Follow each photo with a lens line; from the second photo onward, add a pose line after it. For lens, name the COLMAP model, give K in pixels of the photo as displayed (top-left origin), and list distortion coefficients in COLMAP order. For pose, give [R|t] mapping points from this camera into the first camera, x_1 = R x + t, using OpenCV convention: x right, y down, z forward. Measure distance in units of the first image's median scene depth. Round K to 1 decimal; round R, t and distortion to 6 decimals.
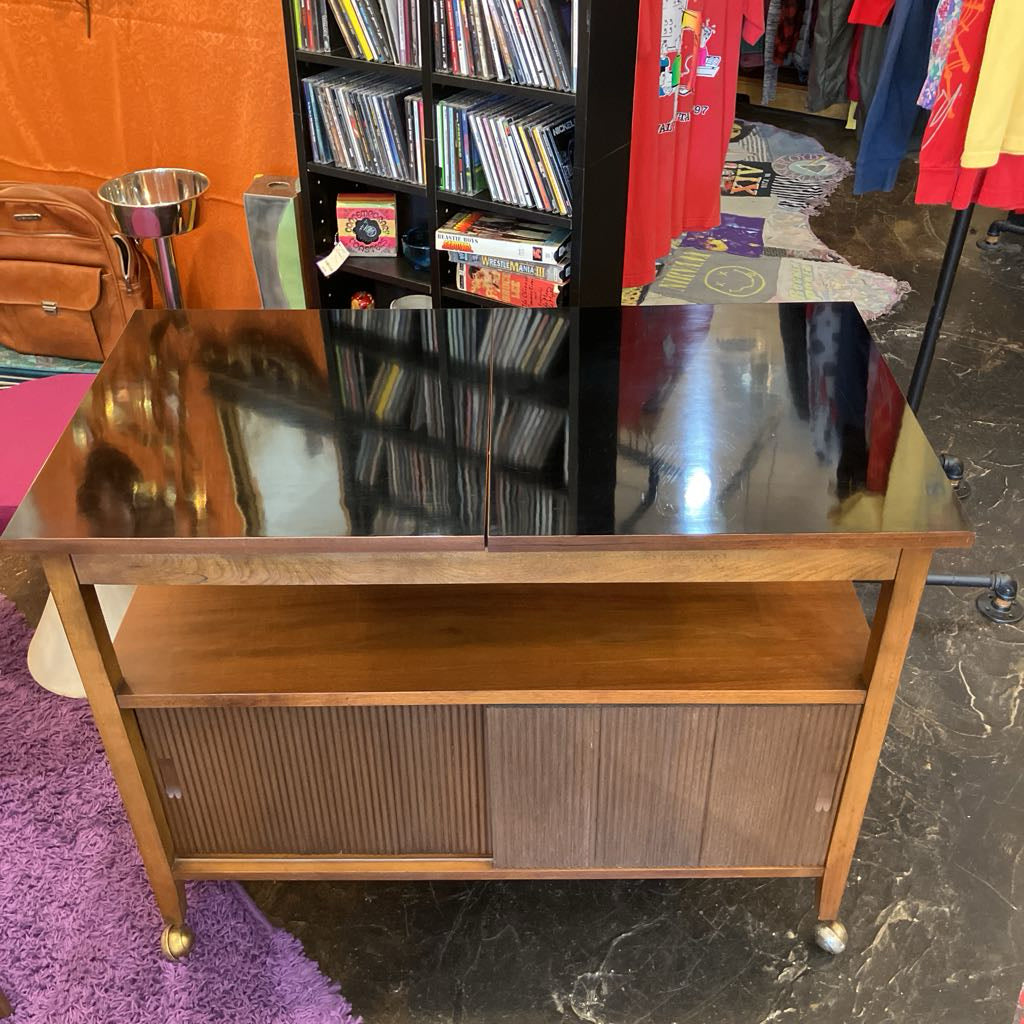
lens RADIAL K [[1130.7, 0, 507.9], [0, 1130.7, 505.9], [0, 0, 1]] dist [0.006924, 0.000000]
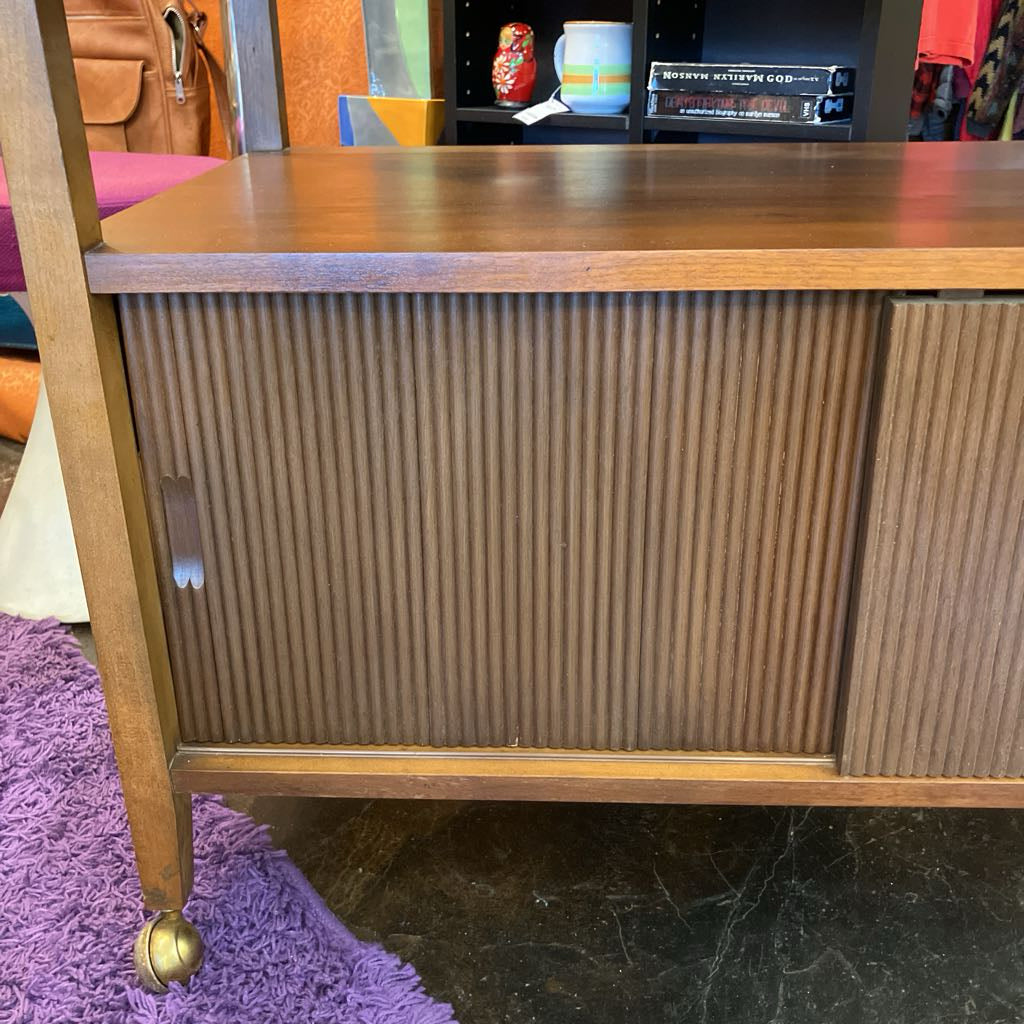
lens RADIAL K [[1130.7, 0, 514.7], [0, 1130.7, 504.8], [0, 0, 1]] dist [0.006924, 0.000000]
pose [[0.999533, 0.014746, -0.026760, -0.122623], [-0.020244, 0.975618, -0.218539, 0.279961], [0.022885, 0.218979, 0.975461, 0.449639]]
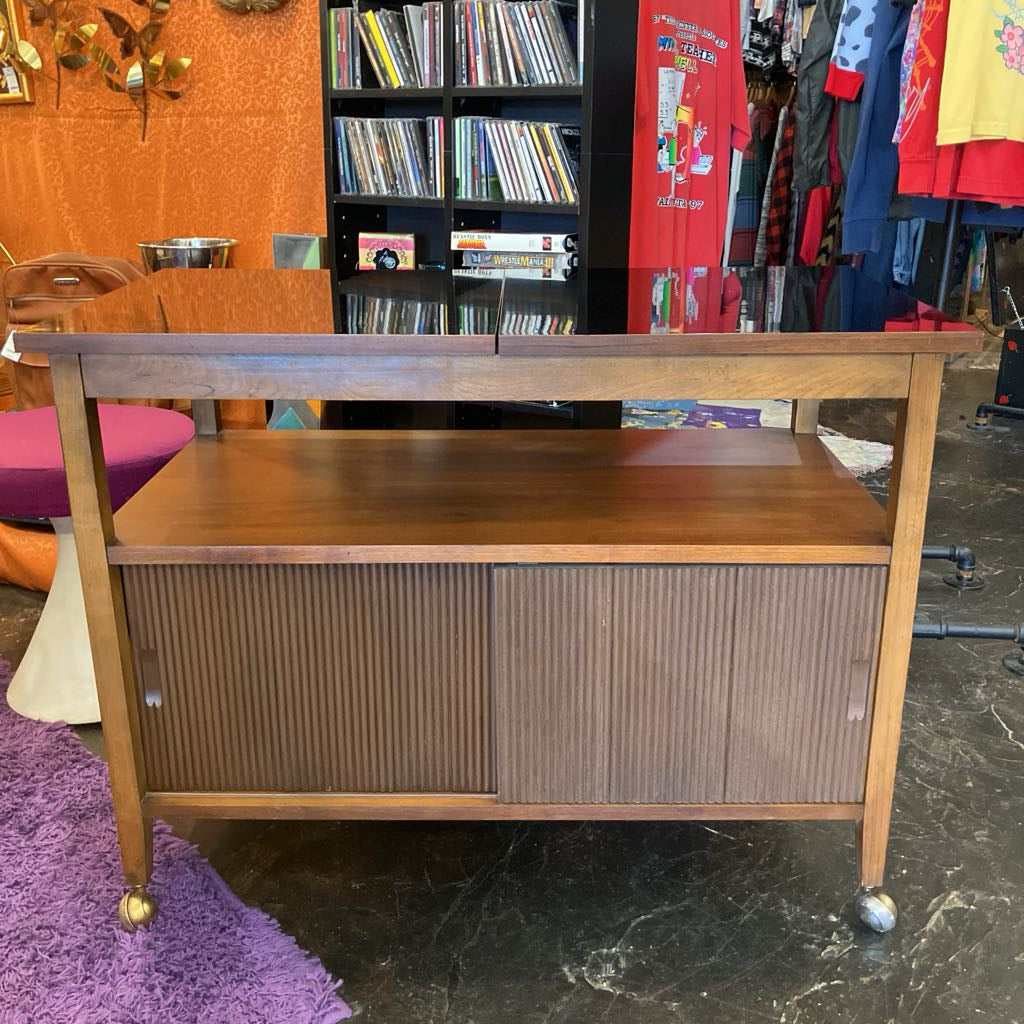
lens RADIAL K [[1130.7, 0, 513.7], [0, 1130.7, 506.4], [0, 0, 1]] dist [0.006924, 0.000000]
pose [[0.999941, 0.010733, -0.001726, -0.000620], [-0.010758, 0.954297, -0.298666, 0.322229], [-0.001559, 0.298667, 0.954356, 0.059066]]
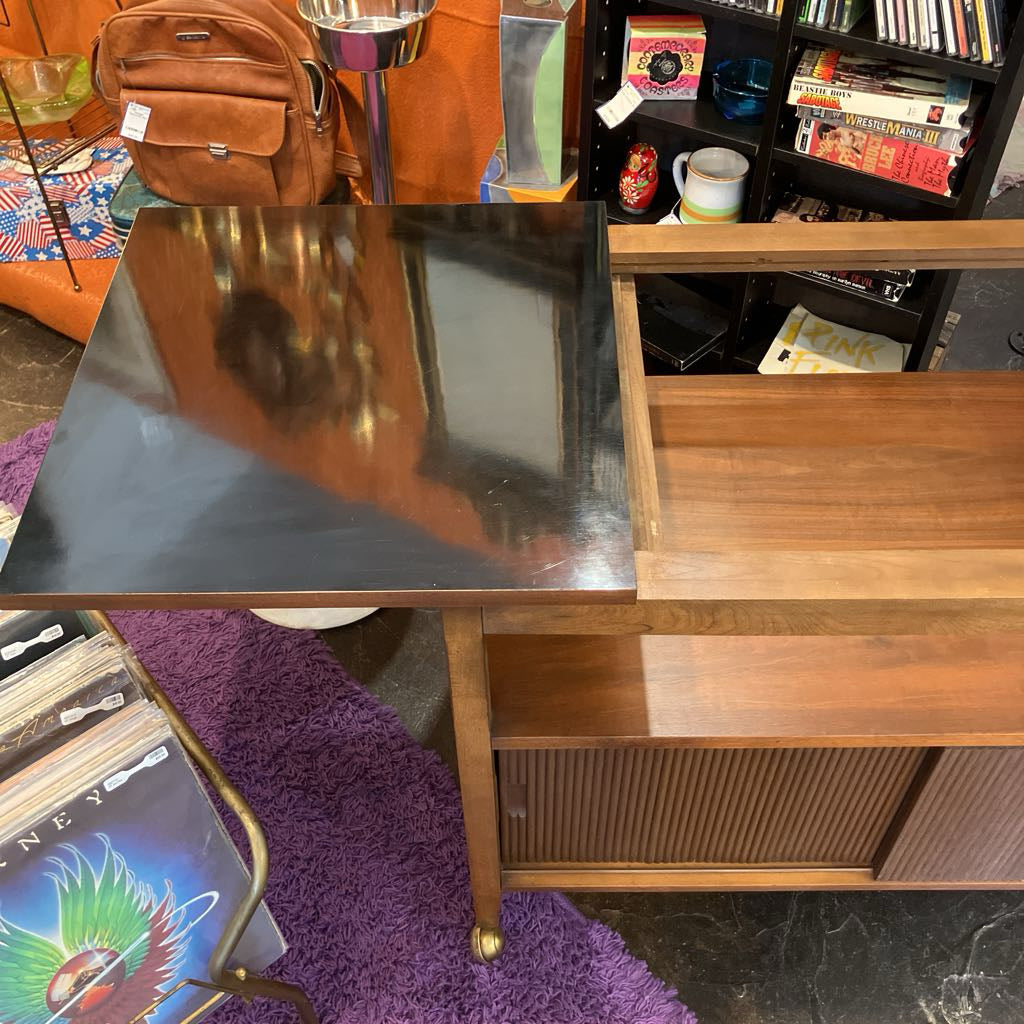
lens RADIAL K [[1130.7, 0, 511.5], [0, 1130.7, 510.2], [0, 0, 1]] dist [0.006924, 0.000000]
pose [[0.999983, -0.005006, 0.003066, -0.256267], [0.004233, 0.976771, 0.214245, -0.124544], [-0.004067, -0.214228, 0.976775, 0.195986]]
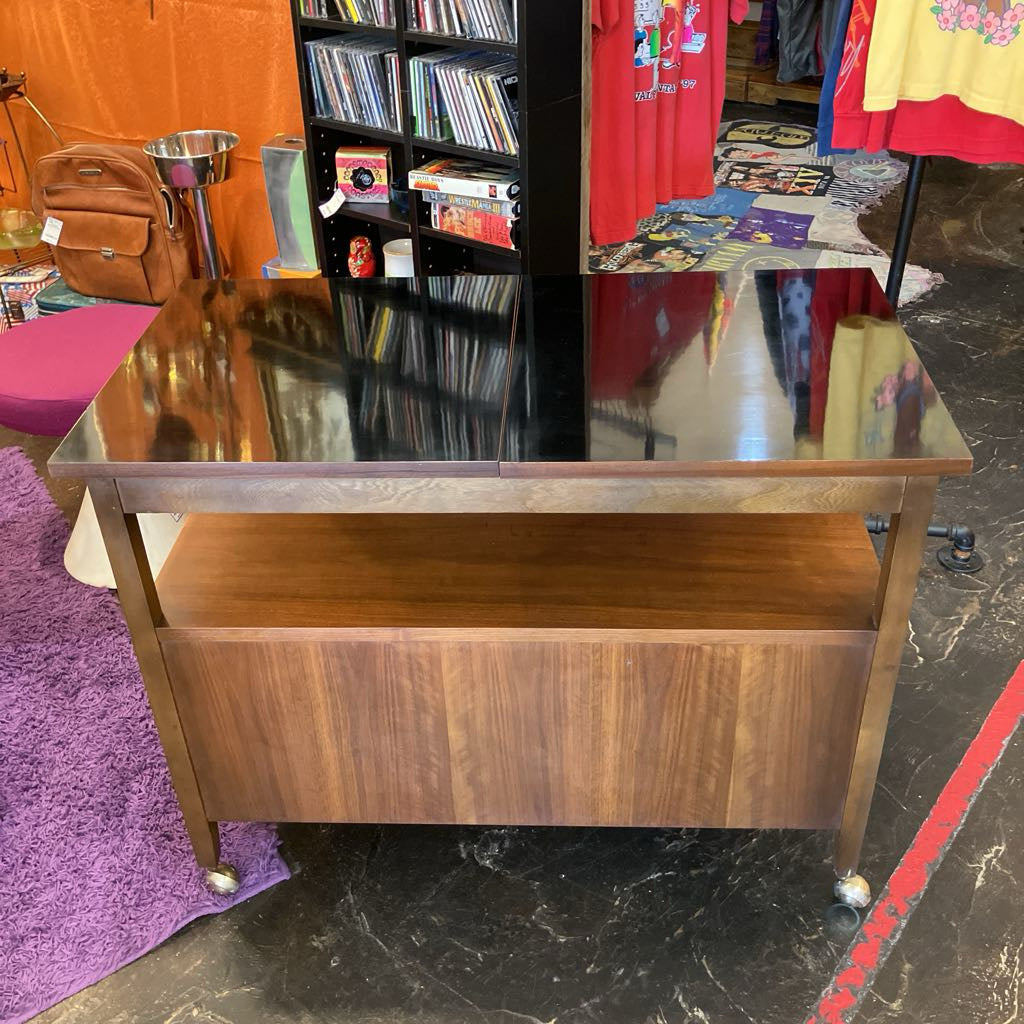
lens RADIAL K [[1130.7, 0, 513.2], [0, 1130.7, 504.6], [0, 0, 1]] dist [0.006924, 0.000000]
pose [[0.992293, 0.046827, -0.114728, 0.185543], [-0.050603, 0.998261, -0.030222, 0.117822], [0.113113, 0.035794, 0.992937, -0.100298]]
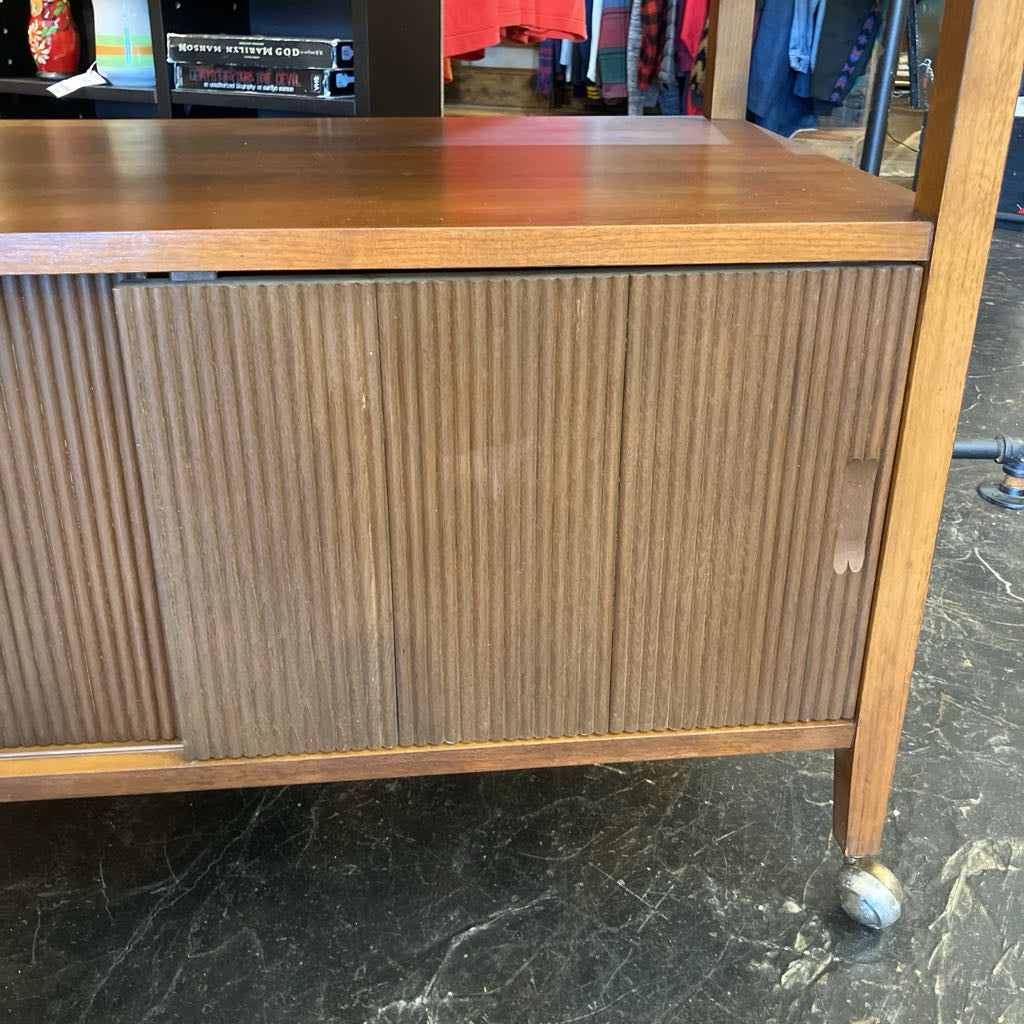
lens RADIAL K [[1130.7, 0, 512.4], [0, 1130.7, 511.1], [0, 0, 1]] dist [0.006924, 0.000000]
pose [[0.994033, -0.027962, 0.105433, 0.067982], [0.047558, 0.980975, -0.188219, 0.277725], [-0.098164, 0.192111, 0.976451, 0.444849]]
